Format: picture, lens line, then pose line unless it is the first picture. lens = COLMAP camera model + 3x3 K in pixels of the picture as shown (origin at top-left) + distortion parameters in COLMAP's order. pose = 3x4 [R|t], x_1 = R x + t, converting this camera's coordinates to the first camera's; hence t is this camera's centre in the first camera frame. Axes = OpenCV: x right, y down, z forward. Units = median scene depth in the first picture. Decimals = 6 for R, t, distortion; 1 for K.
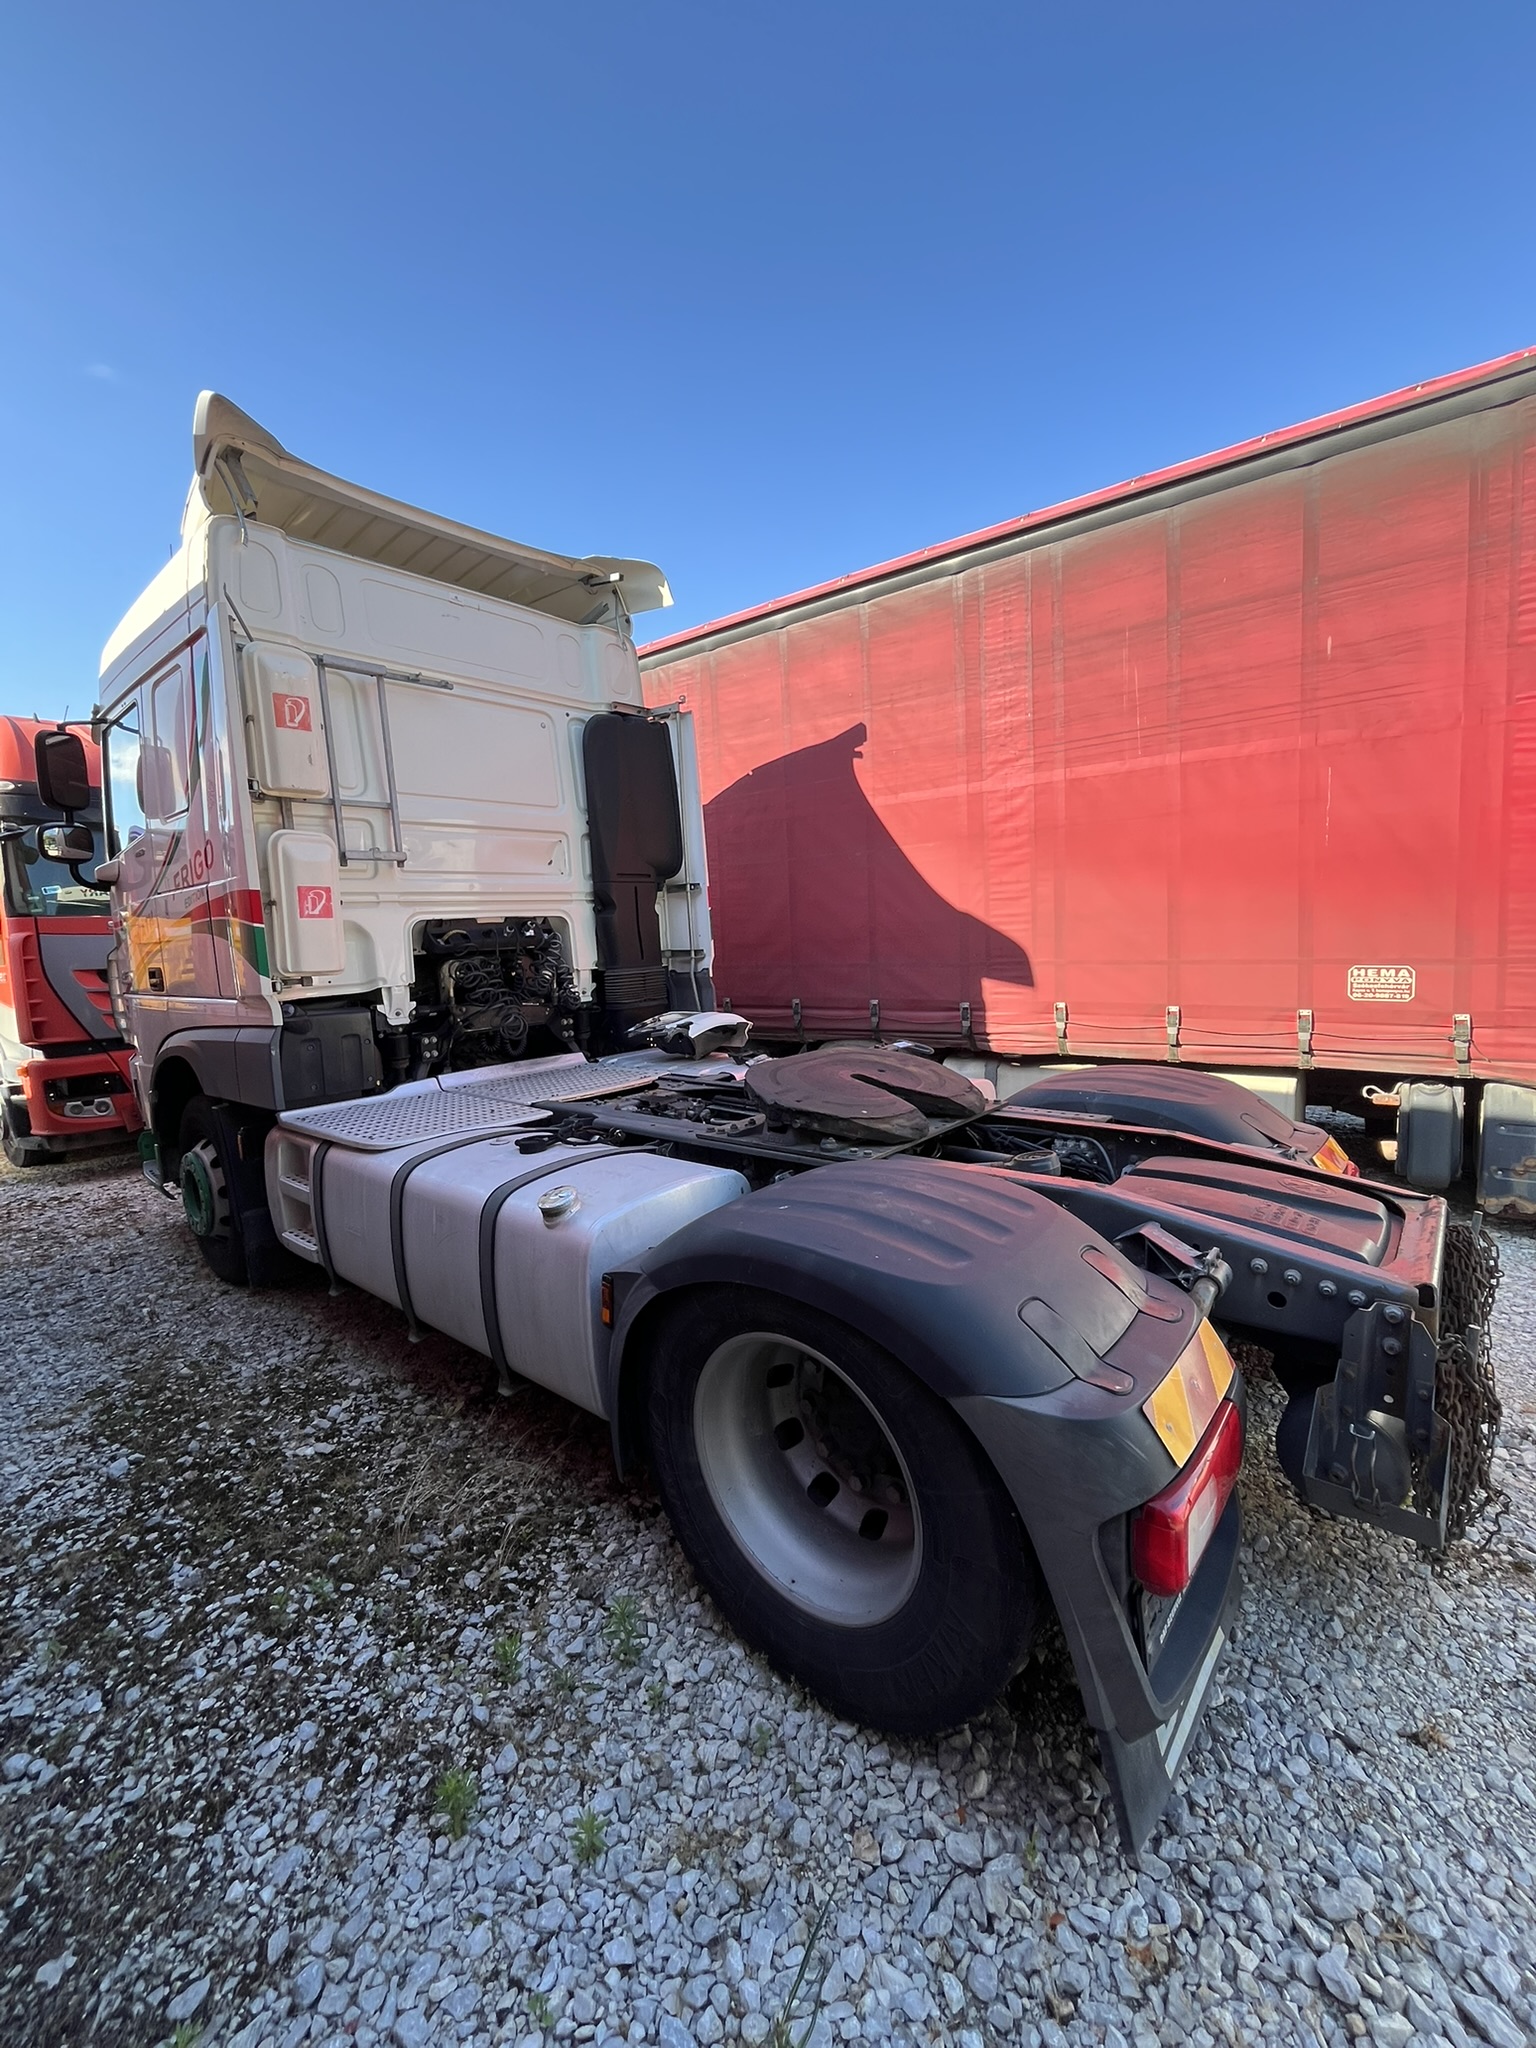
lens RADIAL K [[845.9, 0, 766.0], [0, 845.9, 1009.2], [0, 0, 1]] dist [0.011336, 0.000308]
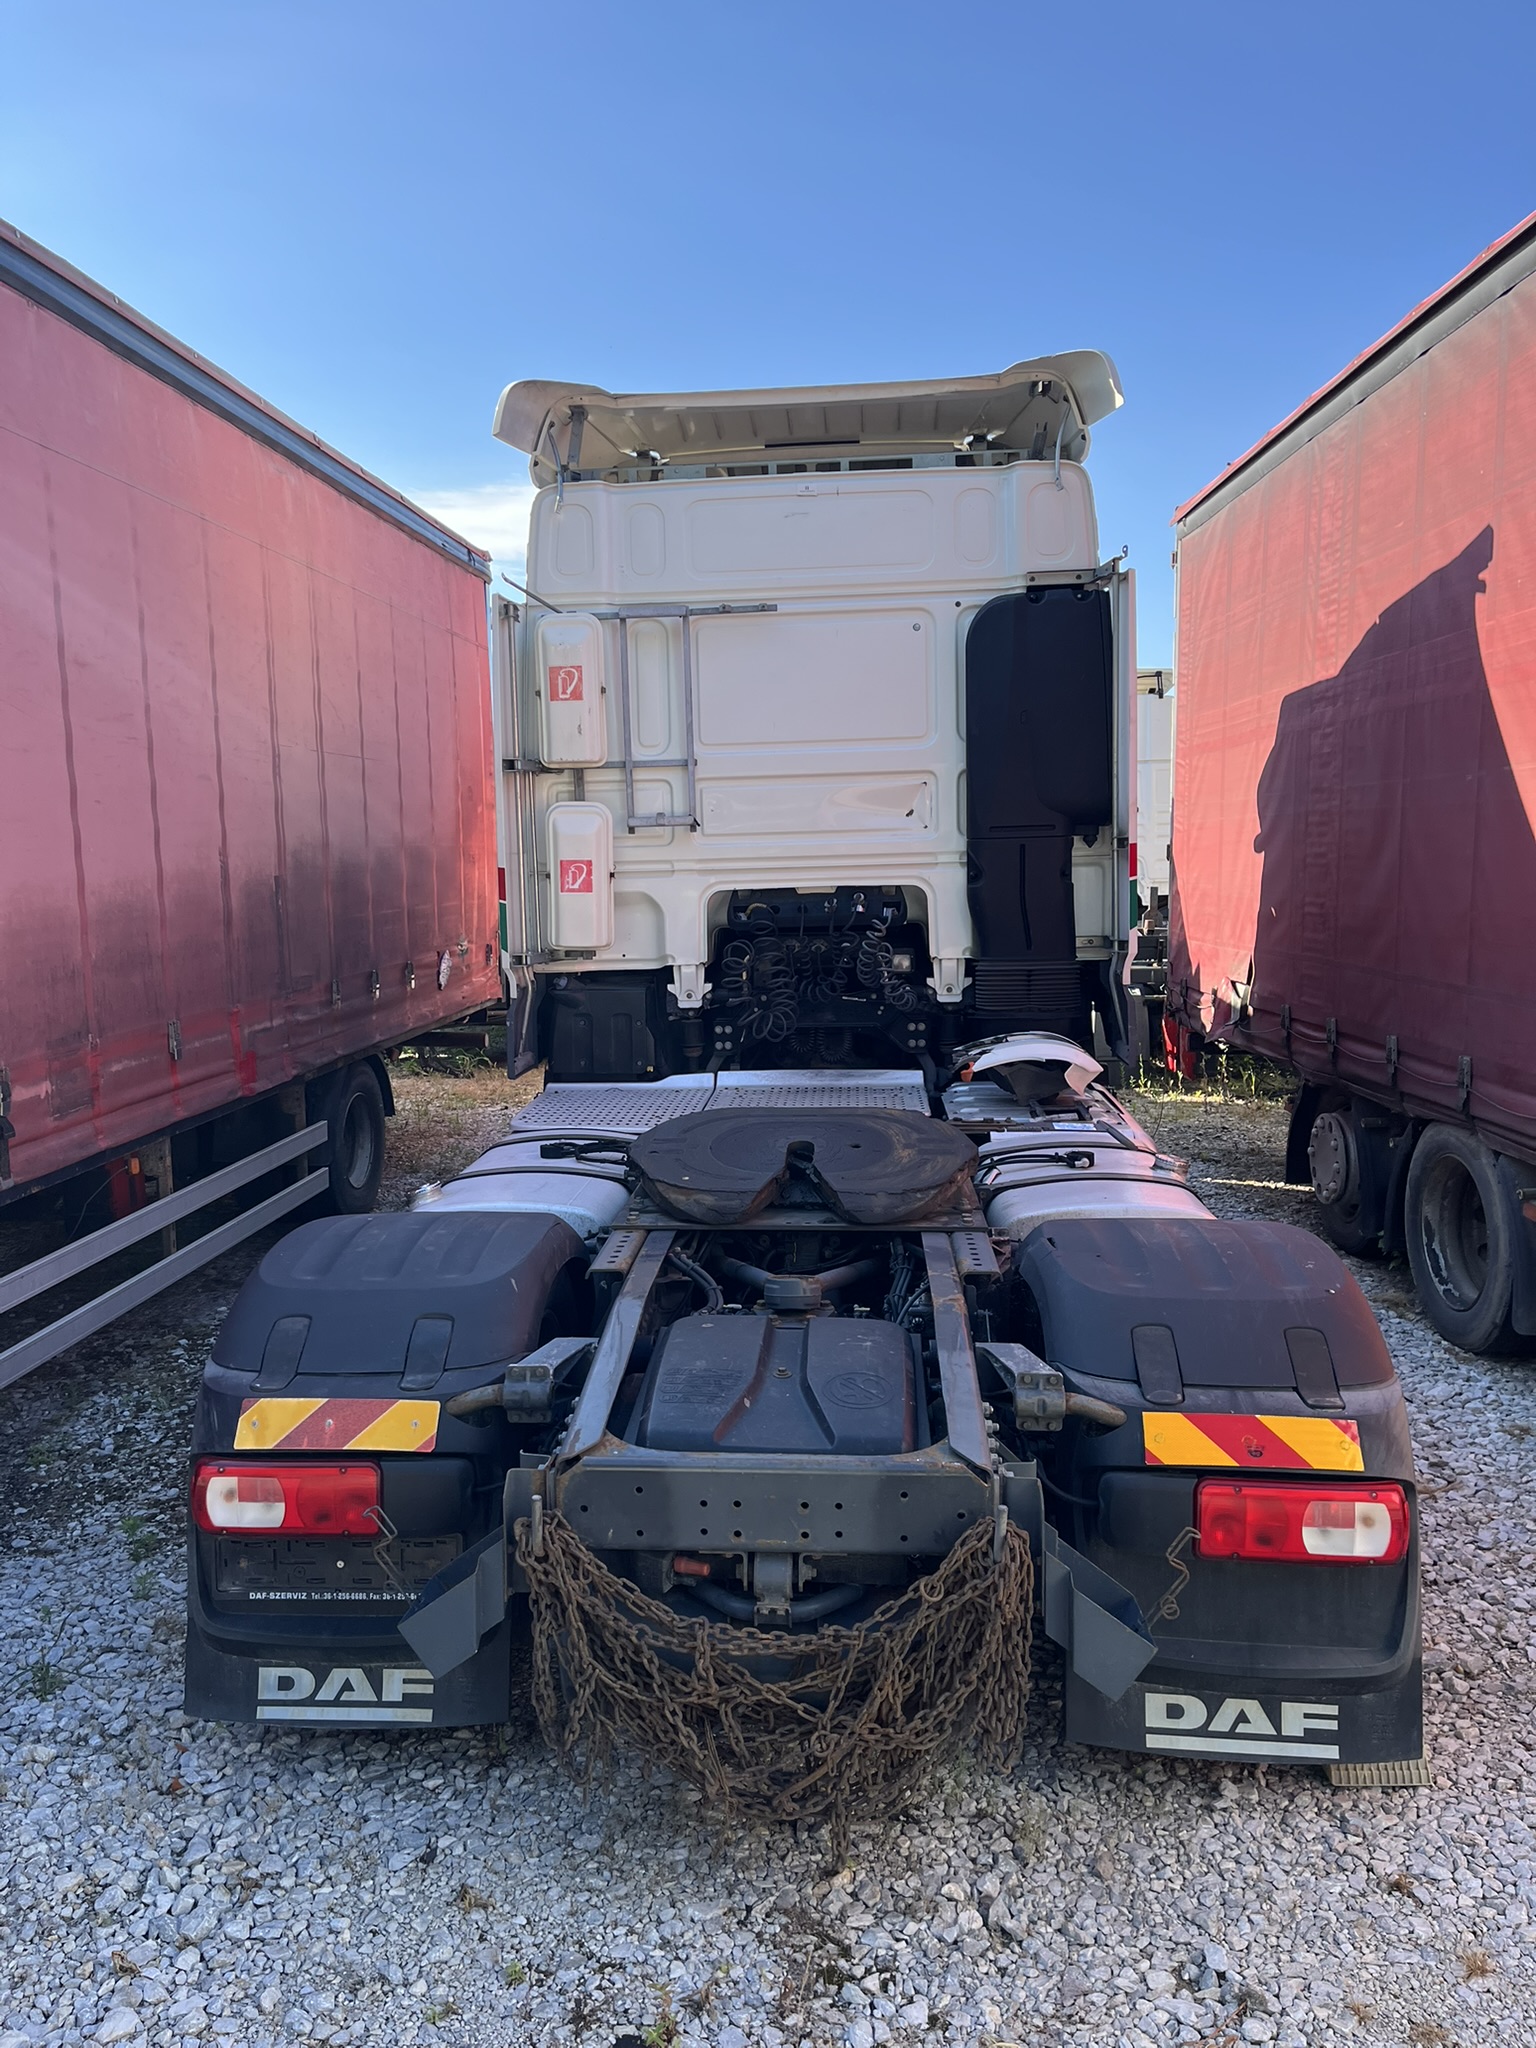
lens RADIAL K [[1563.2, 0, 755.1], [0, 1563.2, 1029.6], [0, 0, 1]] dist [0.053506, -0.002115]
pose [[0.597161, 0.123069, -0.792624, 0.888372], [-0.079867, 0.992372, 0.093912, -0.116160], [0.798135, 0.007224, 0.602435, 0.068425]]
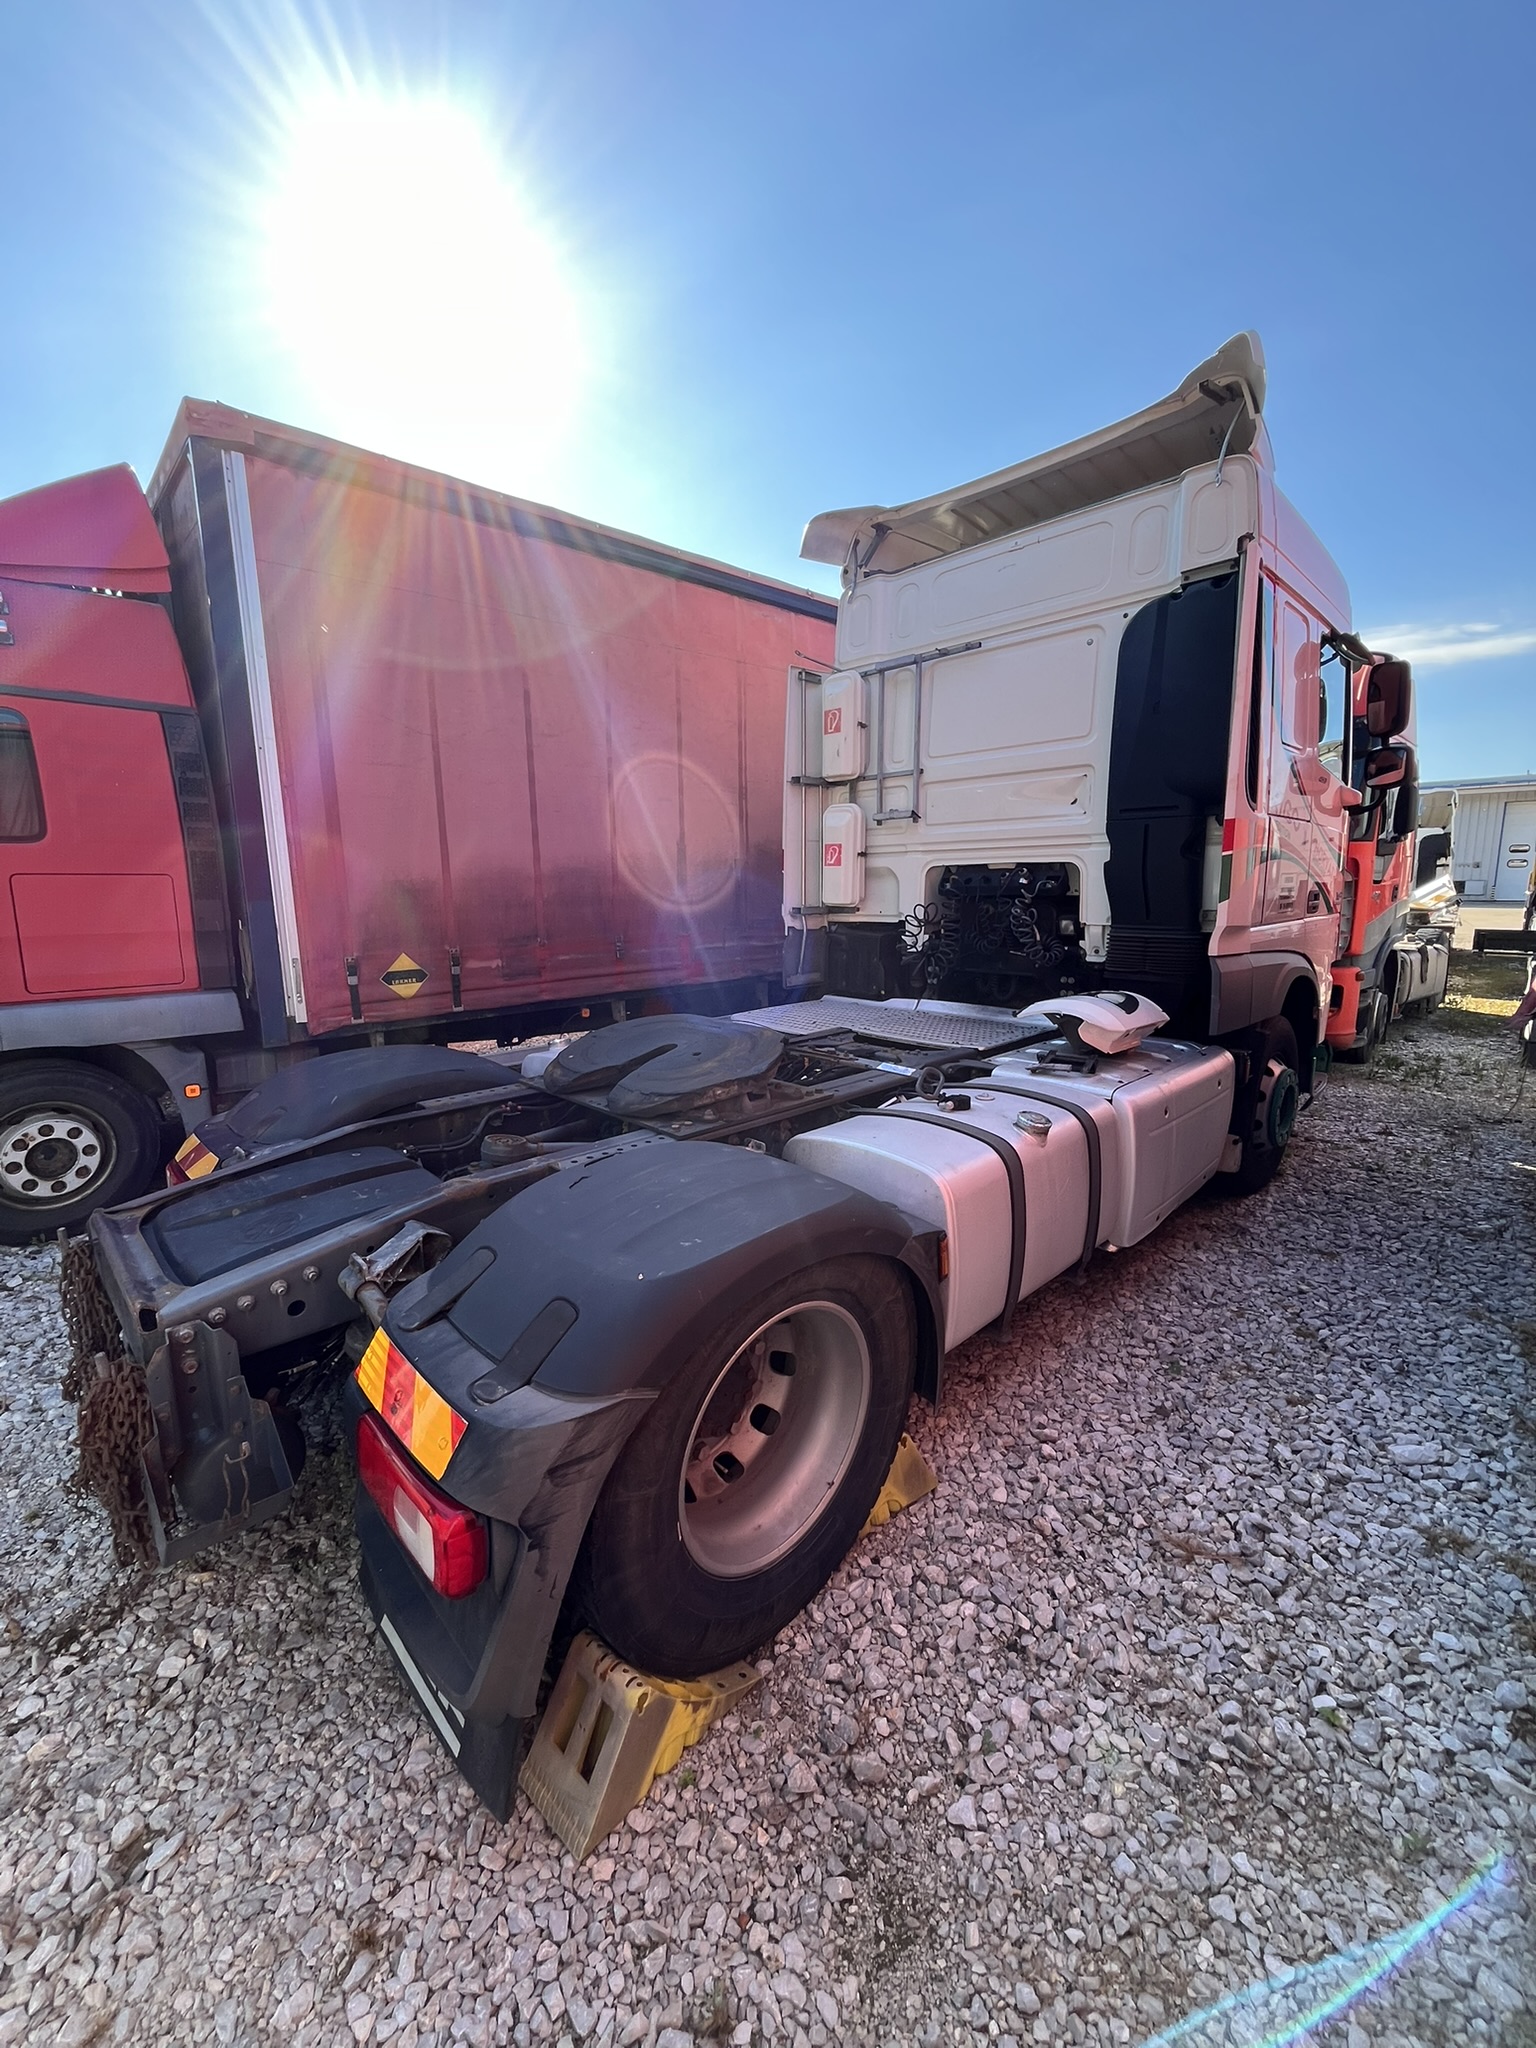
lens RADIAL K [[845.9, 0, 766.0], [0, 845.9, 1009.2], [0, 0, 1]] dist [0.011336, 0.000308]
pose [[-0.084685, 0.196861, -0.976767, 0.789974], [-0.078806, 0.975895, 0.203517, -0.131024], [0.993286, 0.094210, -0.067130, 0.859422]]
